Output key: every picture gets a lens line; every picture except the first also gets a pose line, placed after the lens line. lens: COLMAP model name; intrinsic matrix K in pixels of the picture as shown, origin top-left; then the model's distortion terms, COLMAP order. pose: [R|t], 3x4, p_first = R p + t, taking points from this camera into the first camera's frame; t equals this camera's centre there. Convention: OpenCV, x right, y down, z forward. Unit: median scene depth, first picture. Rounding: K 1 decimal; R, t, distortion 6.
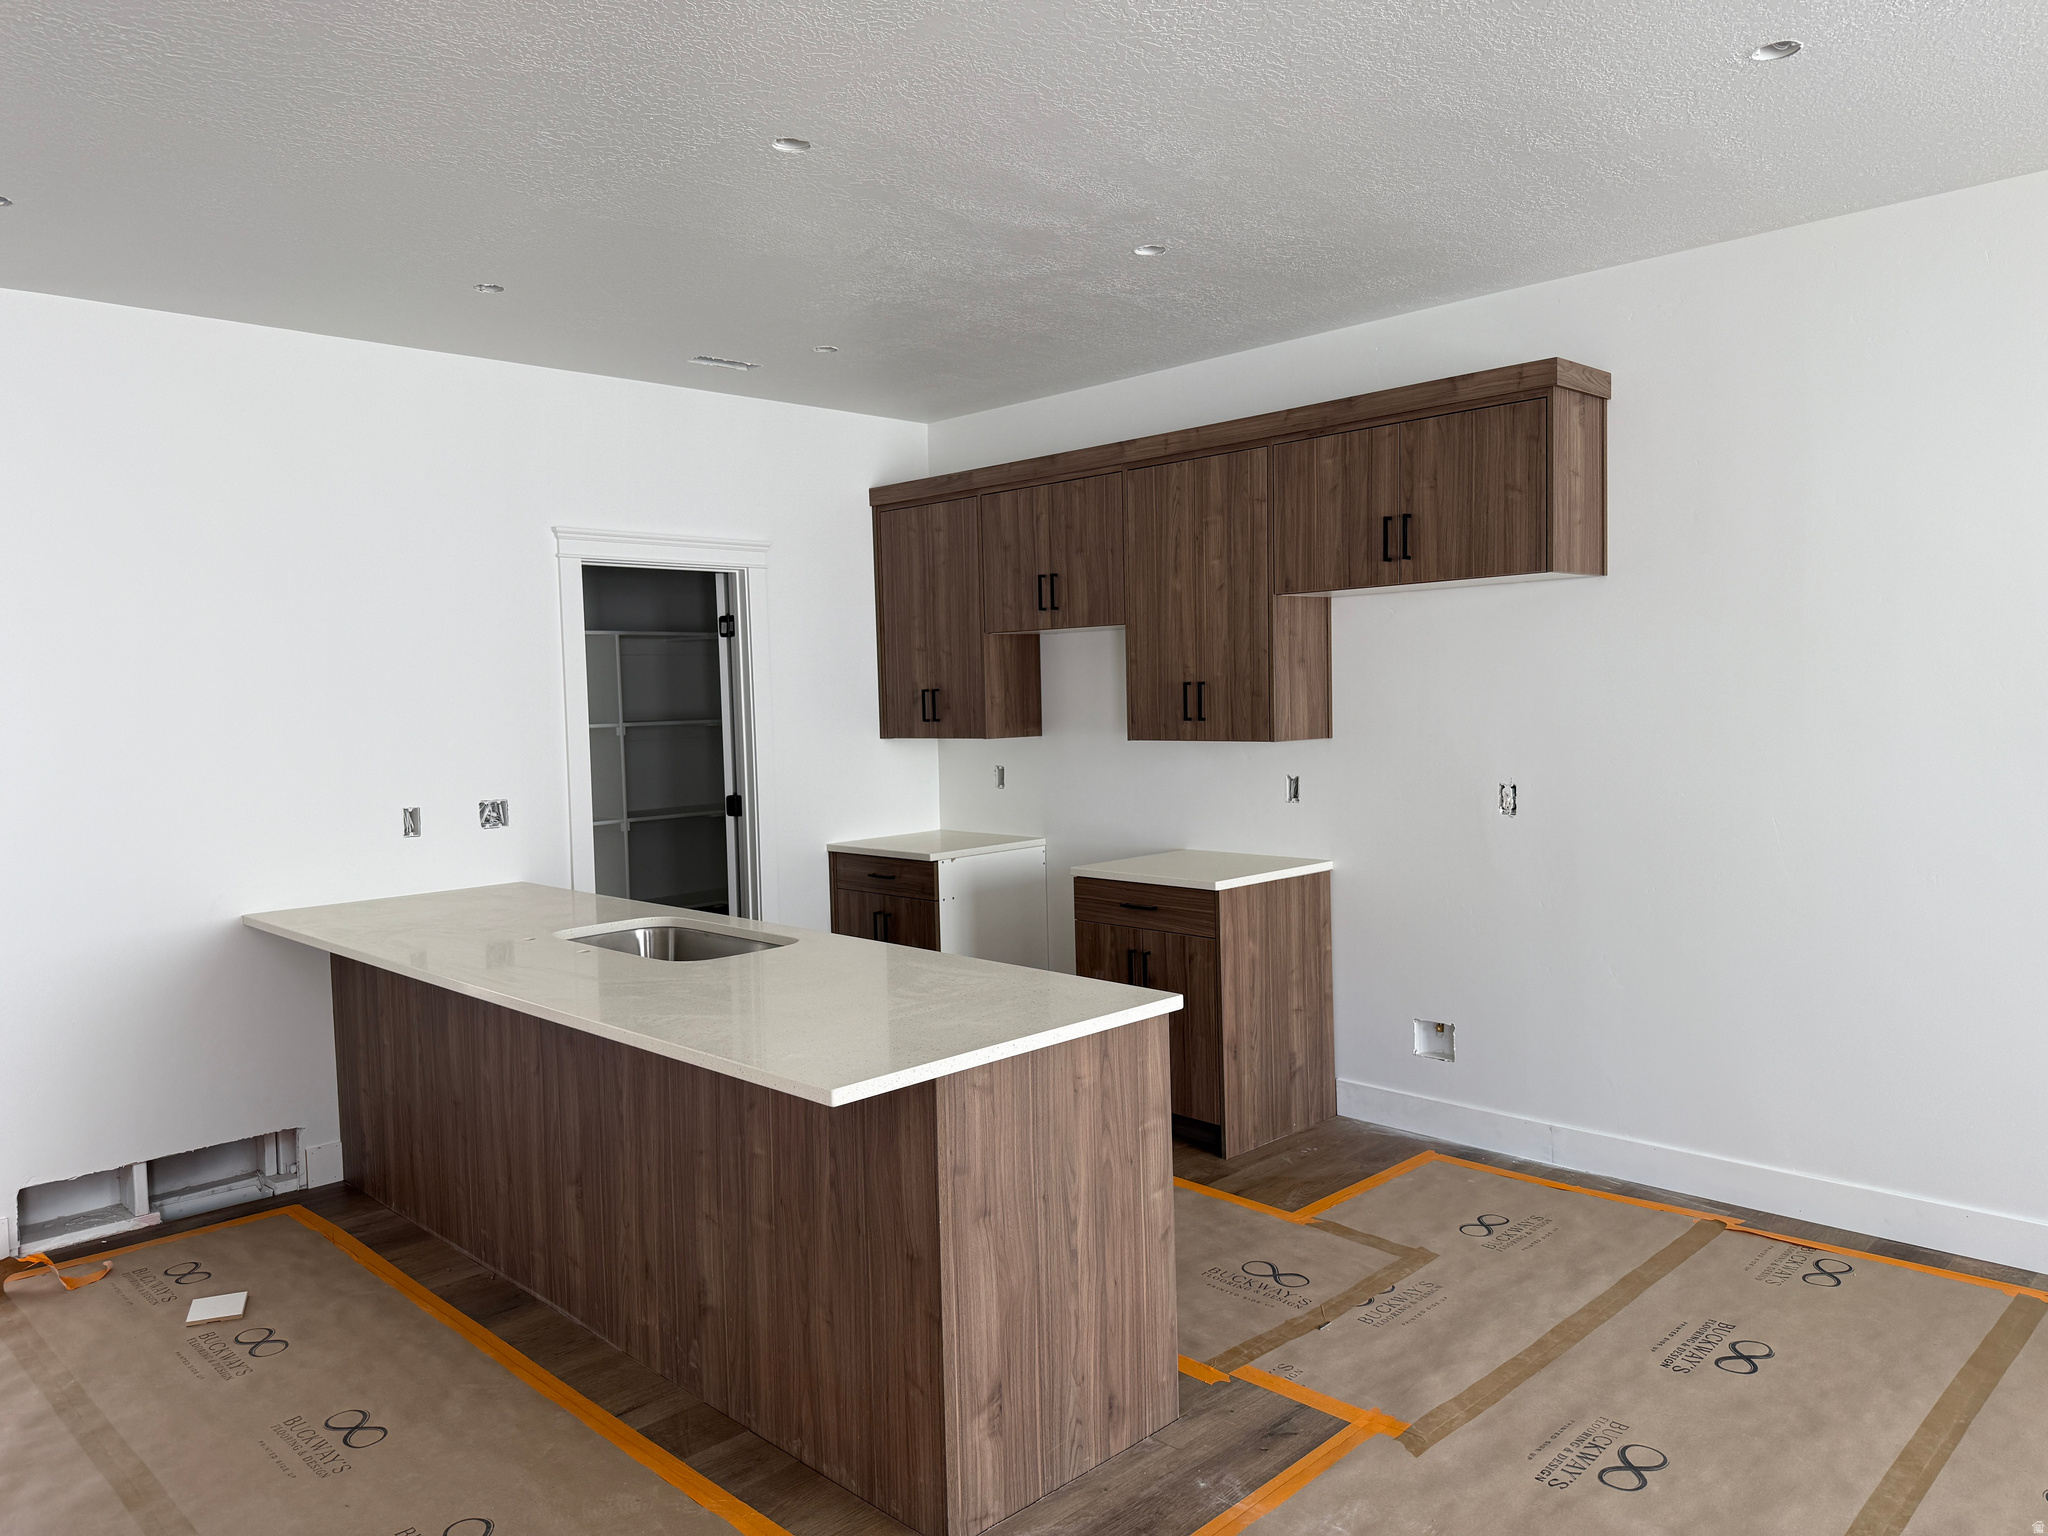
lens RADIAL K [[1449.8, 0, 1020.1], [0, 1449.8, 767.2], [0, 0, 1]] dist [0.025389, -0.046357]
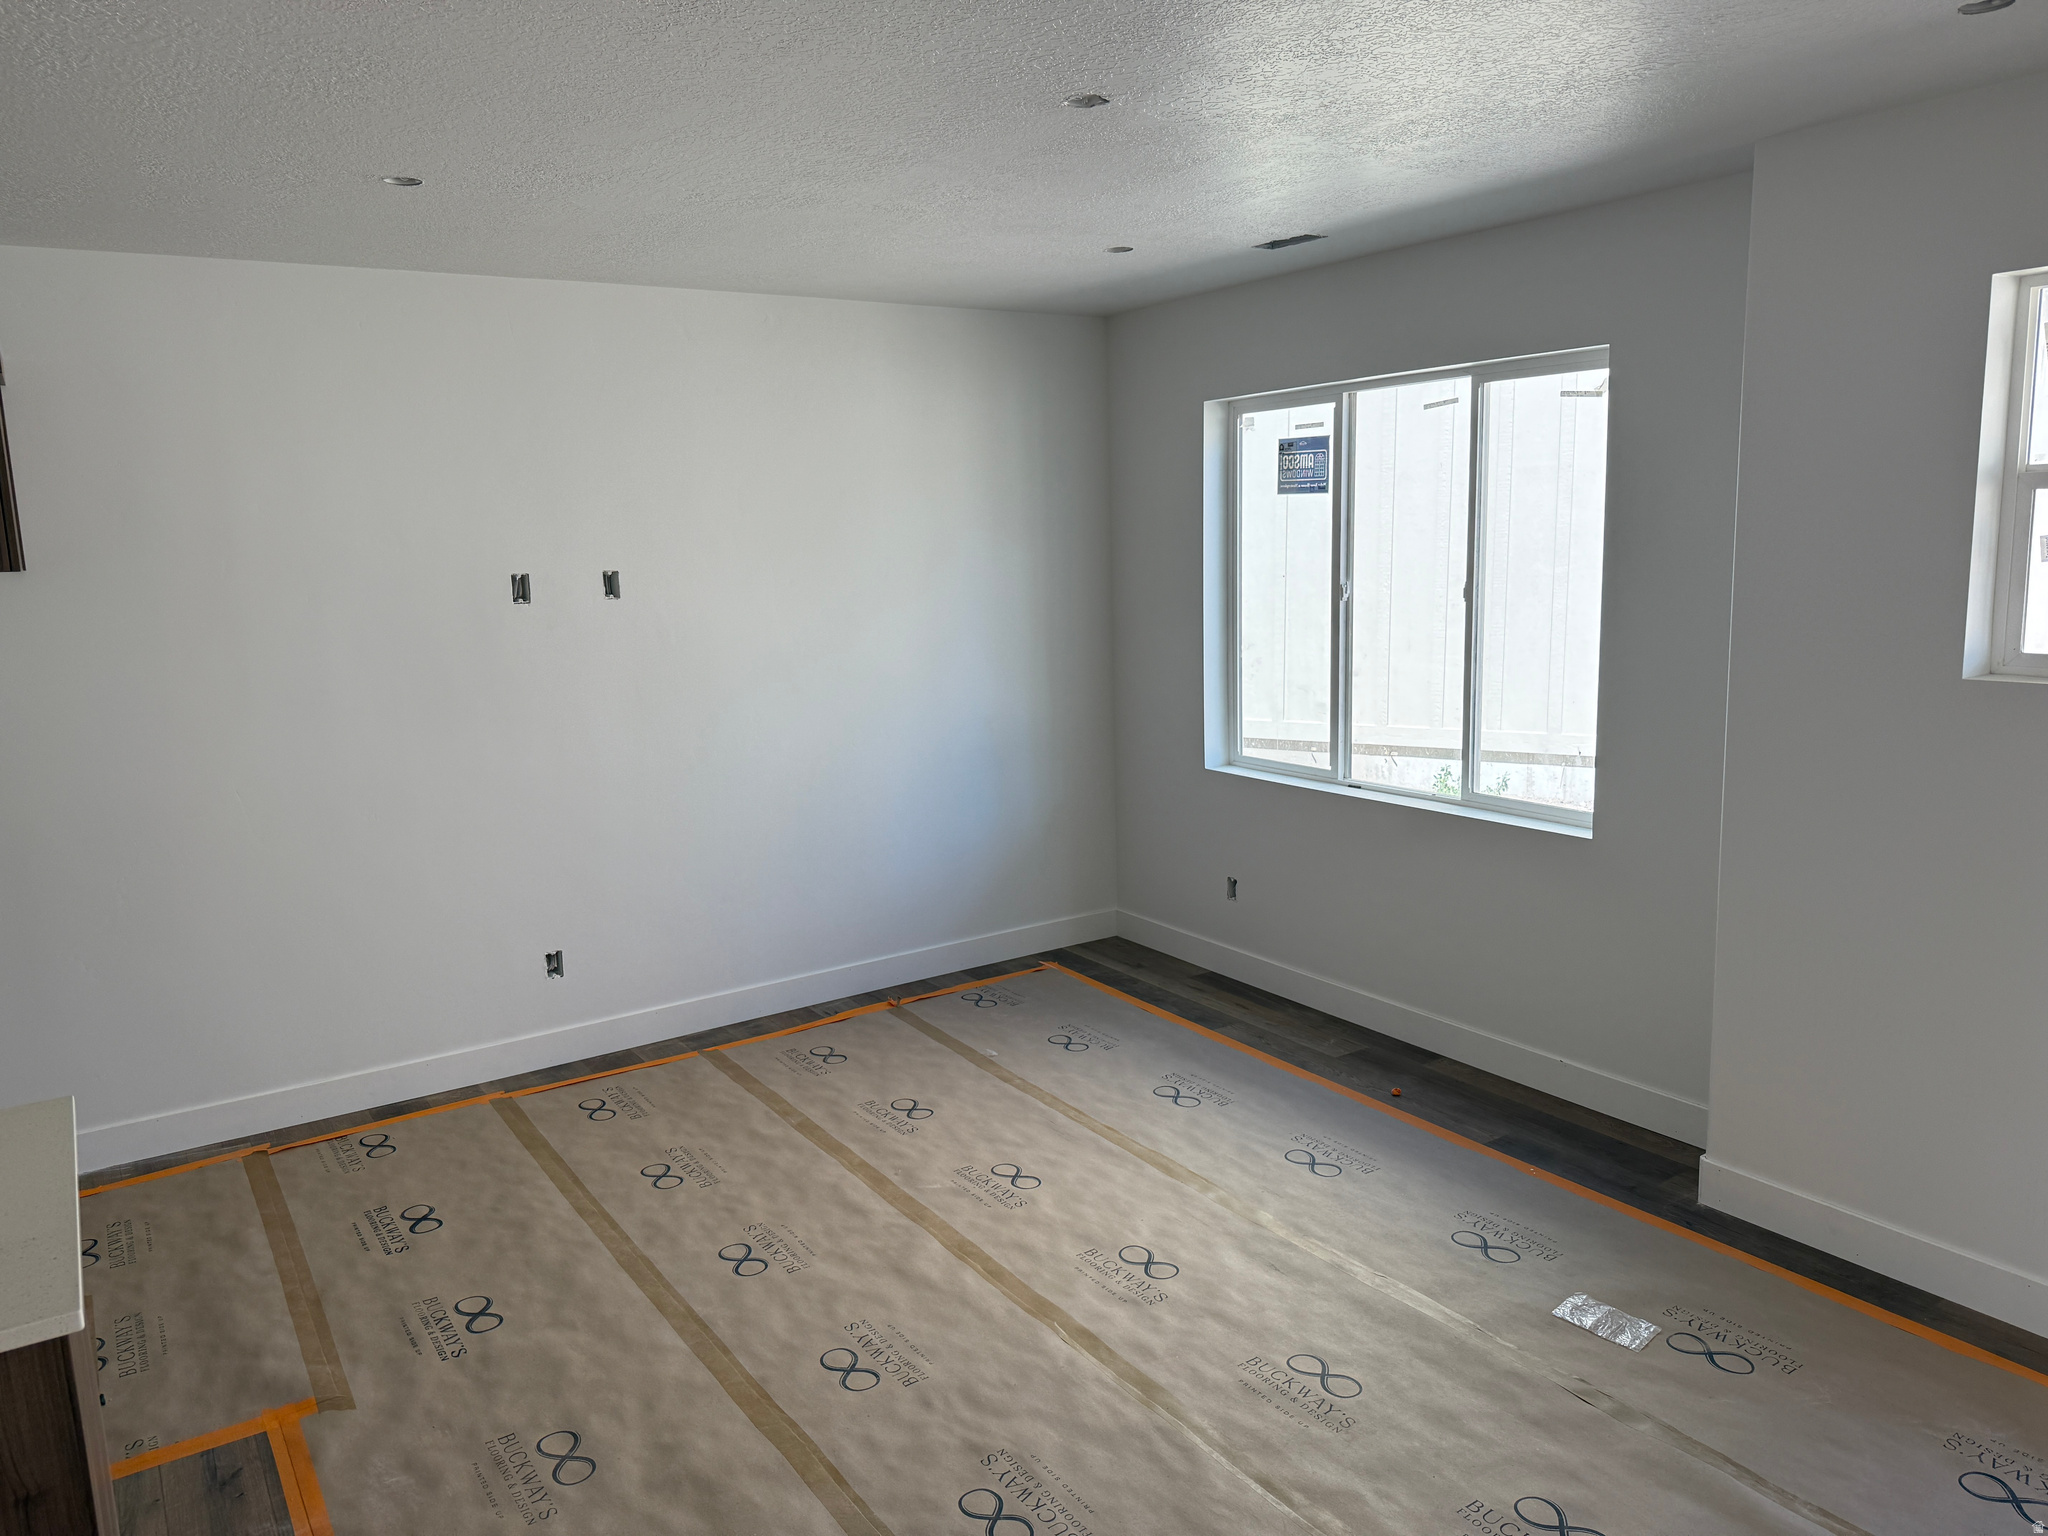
lens RADIAL K [[1449.8, 0, 1018.7], [0, 1449.8, 768.9], [0, 0, 1]] dist [0.025389, -0.046357]
pose [[0.188721, -0.150419, 0.970442, -0.574885], [0.076623, 0.987442, 0.138154, -0.116886], [-0.979037, 0.048285, 0.197877, 0.220066]]
